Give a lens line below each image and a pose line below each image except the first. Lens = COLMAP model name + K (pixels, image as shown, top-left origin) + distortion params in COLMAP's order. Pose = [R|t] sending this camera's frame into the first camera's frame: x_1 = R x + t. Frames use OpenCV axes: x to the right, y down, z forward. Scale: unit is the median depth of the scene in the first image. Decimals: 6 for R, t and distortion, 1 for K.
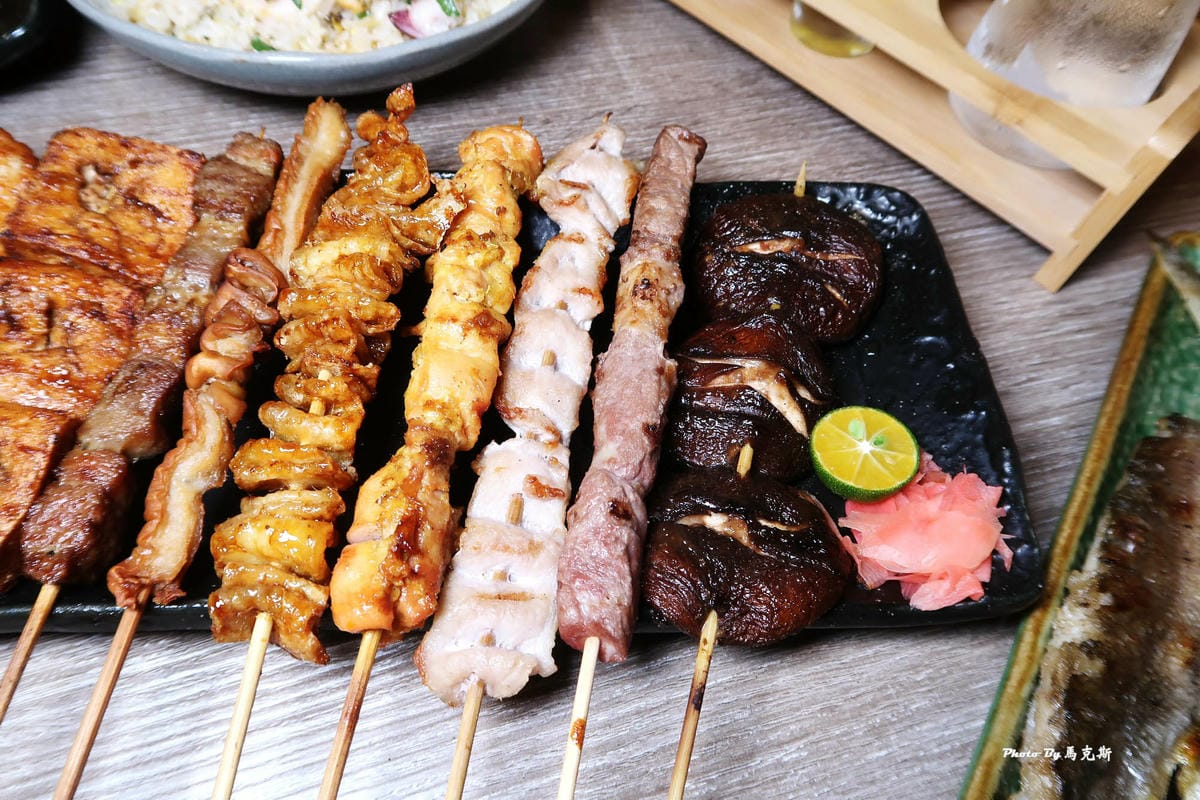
lens RADIAL K [[813.2, 0, 600.0], [0, 813.2, 400.0], [0, 0, 1]] dist [-0.022176, 0.006747]
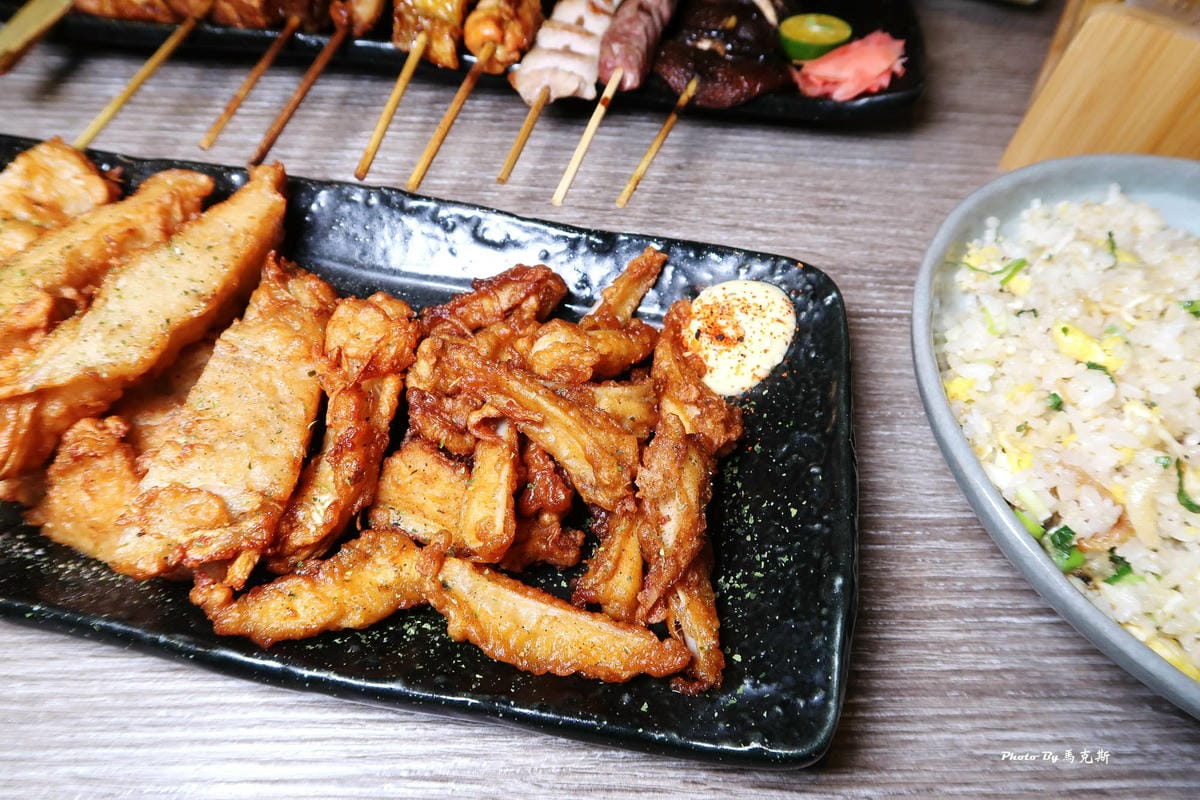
lens RADIAL K [[813.2, 0, 600.0], [0, 813.2, 400.0], [0, 0, 1]] dist [-0.022176, 0.006747]
pose [[0.993357, 0.090172, -0.071496, 0.100994], [-0.093407, 0.994687, -0.043275, 0.817463], [0.067214, 0.049666, 0.996502, -0.454831]]
